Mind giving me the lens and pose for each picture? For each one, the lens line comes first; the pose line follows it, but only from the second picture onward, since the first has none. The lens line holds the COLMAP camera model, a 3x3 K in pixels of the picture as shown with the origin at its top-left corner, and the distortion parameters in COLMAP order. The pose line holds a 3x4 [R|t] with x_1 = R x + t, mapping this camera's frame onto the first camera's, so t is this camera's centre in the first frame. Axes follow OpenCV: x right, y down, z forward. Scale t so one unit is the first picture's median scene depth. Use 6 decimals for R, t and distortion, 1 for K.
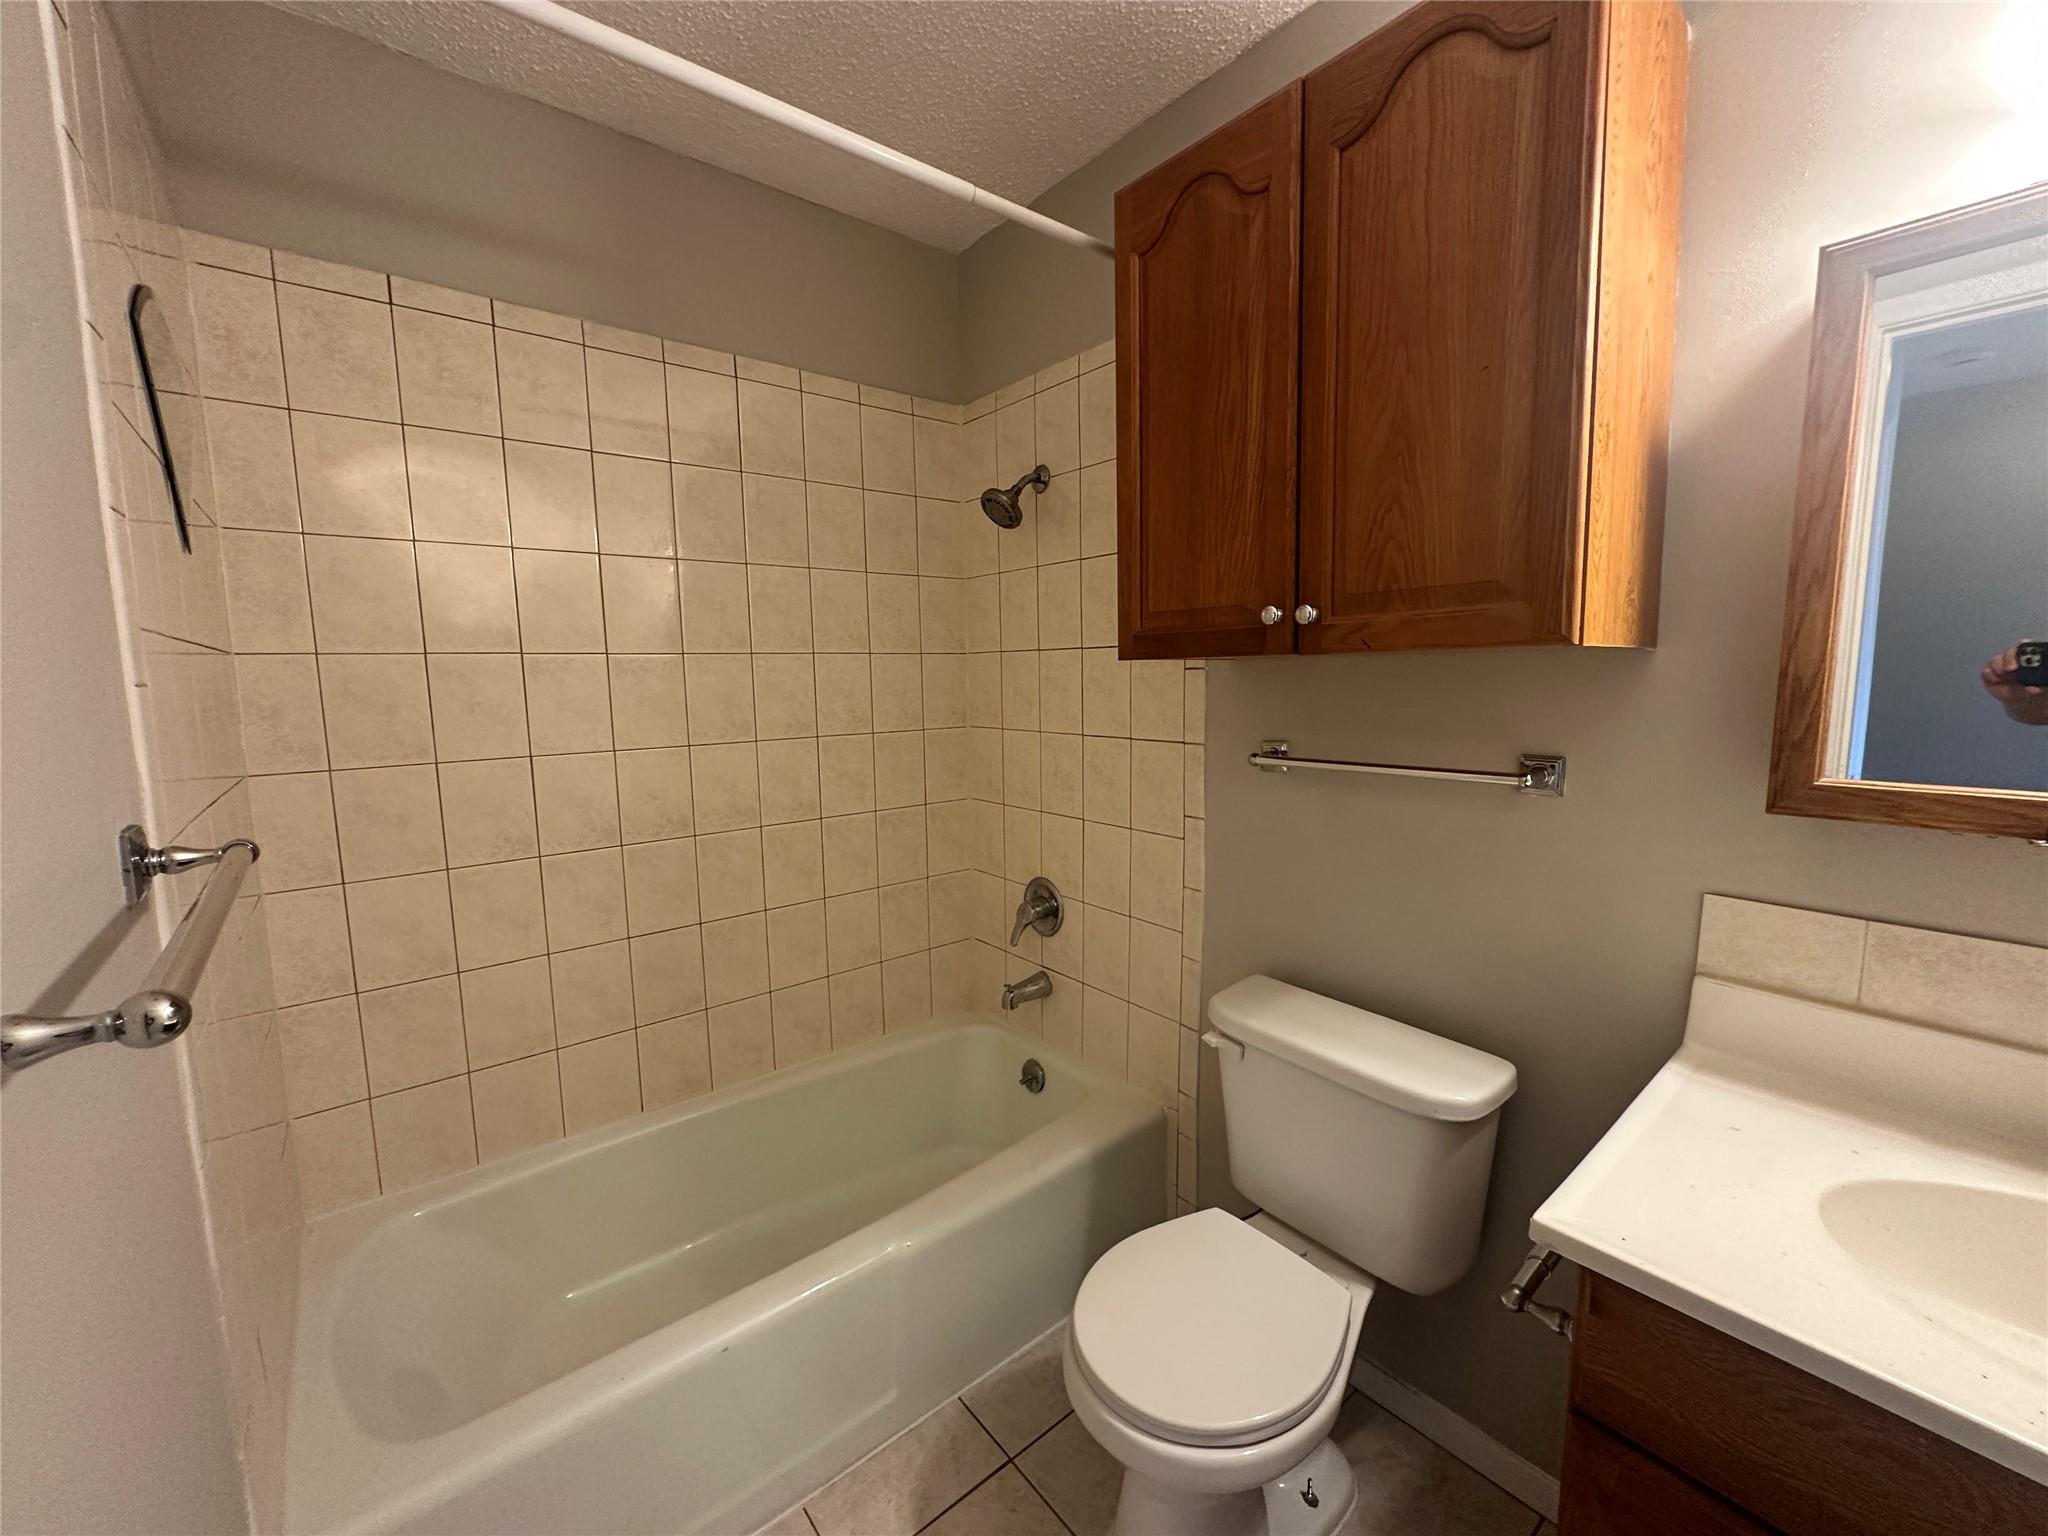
lens RADIAL K [[818.6, 0, 1029.8], [0, 818.6, 759.3], [0, 0, 1]] dist [-0.006396, 0.001652]
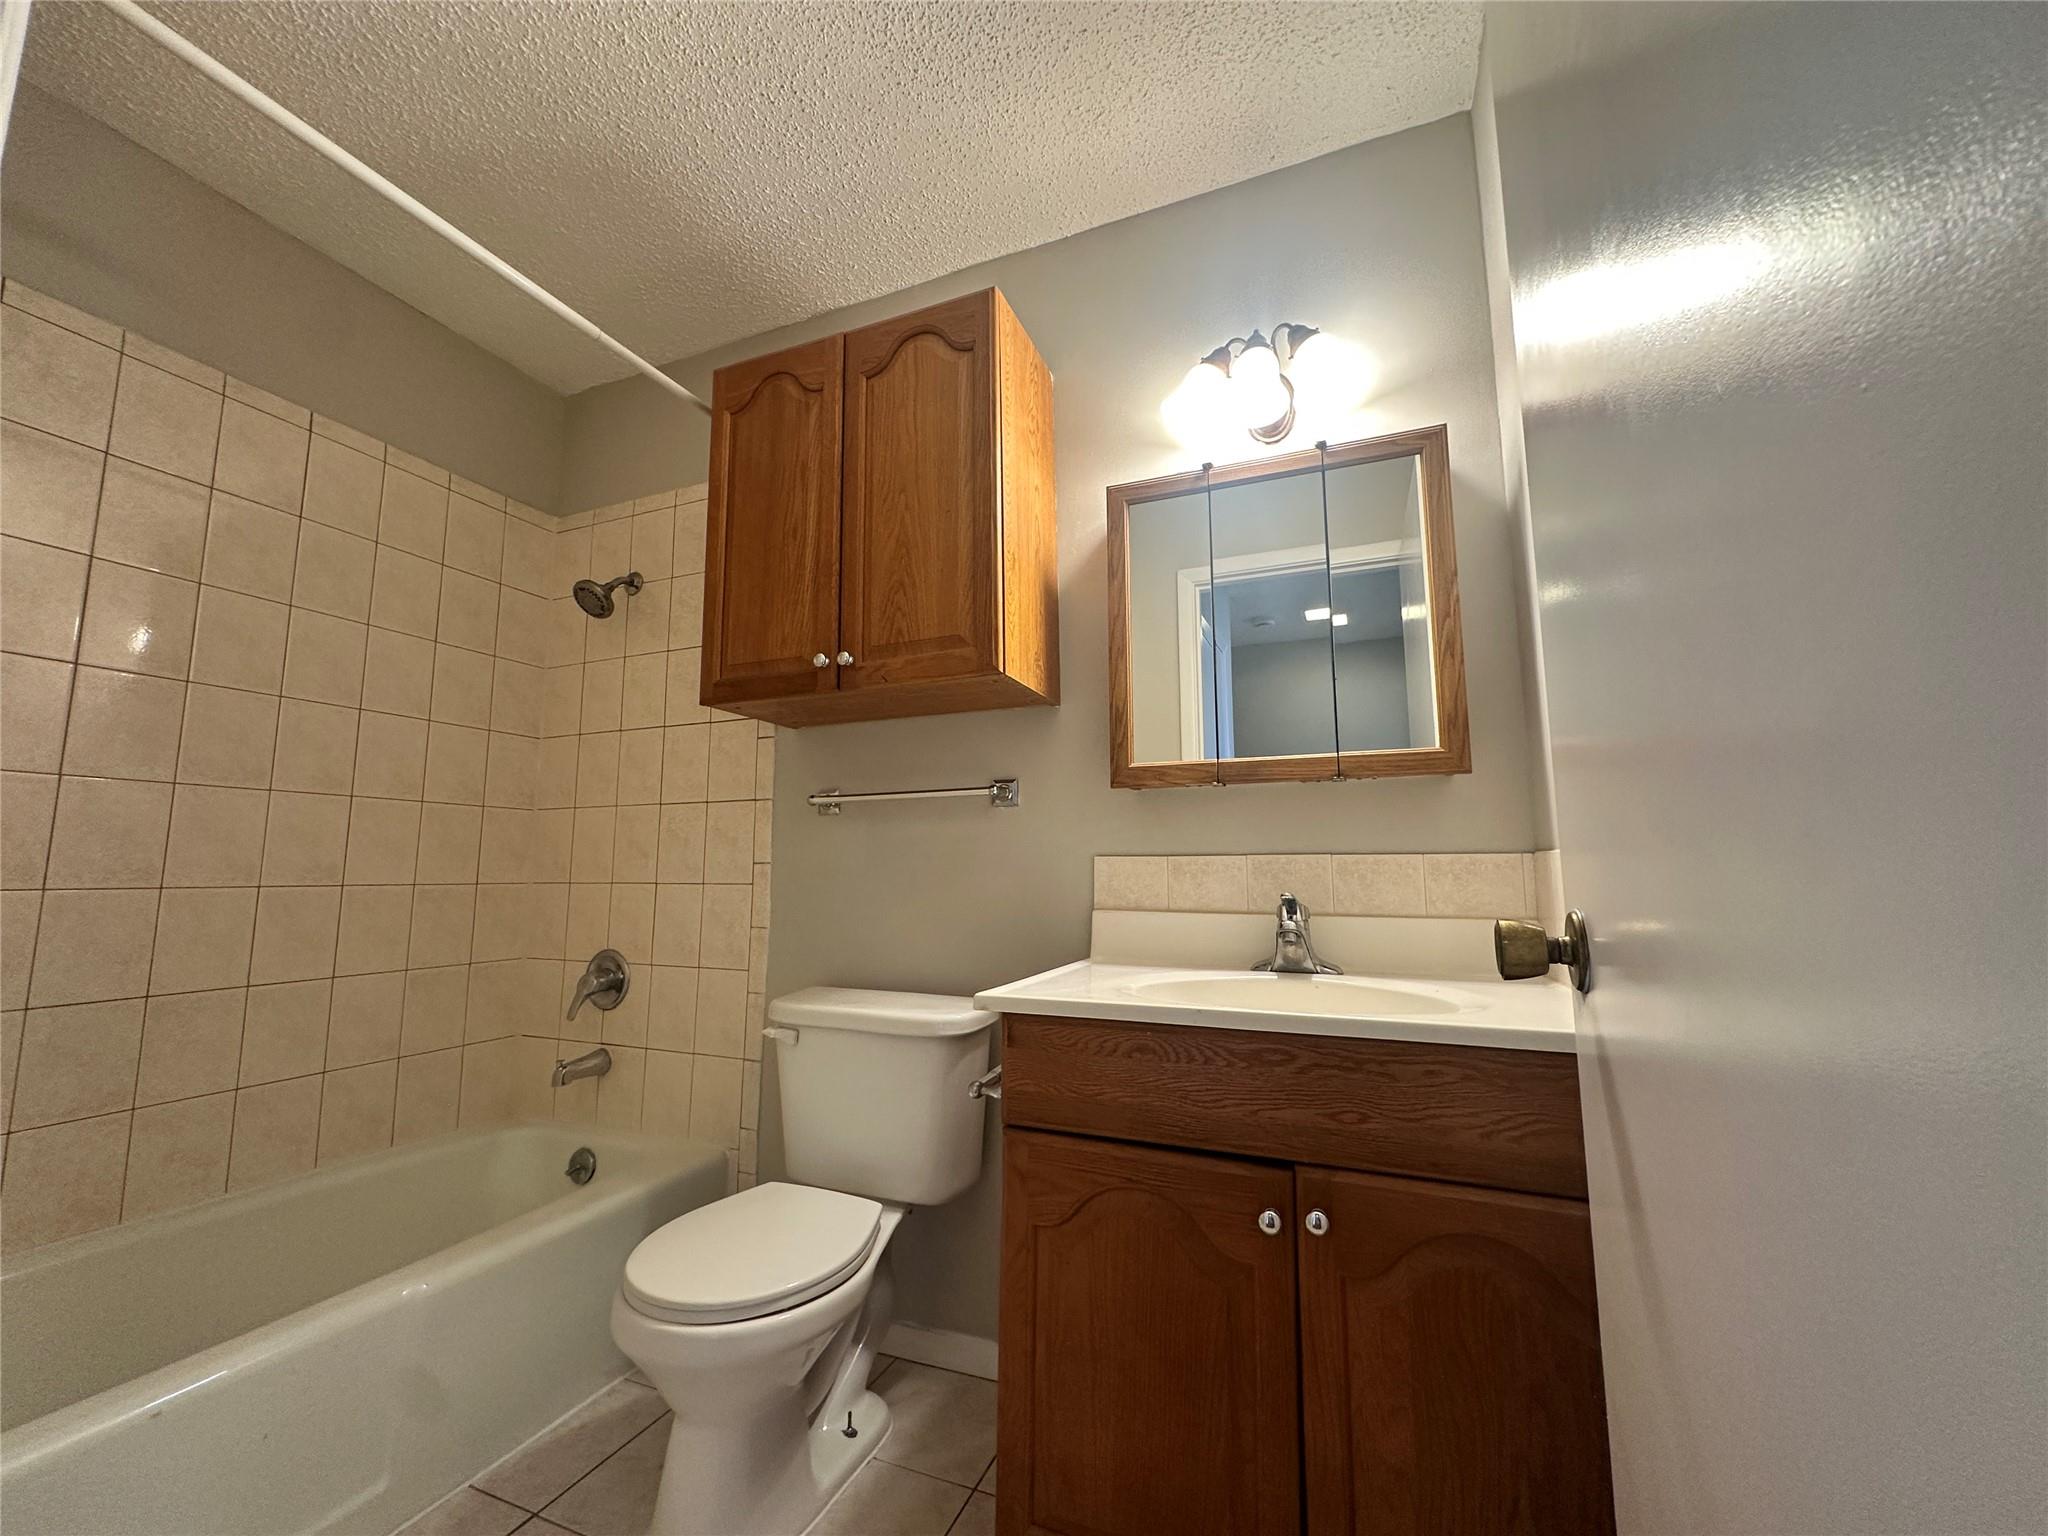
lens RADIAL K [[818.6, 0, 1032.8], [0, 818.6, 769.5], [0, 0, 1]] dist [-0.006396, 0.001652]
pose [[0.879208, 0.070415, 0.471206, -0.022062], [0.046976, 0.971387, -0.232811, 0.280576], [-0.474116, 0.226825, 0.850743, -0.246734]]
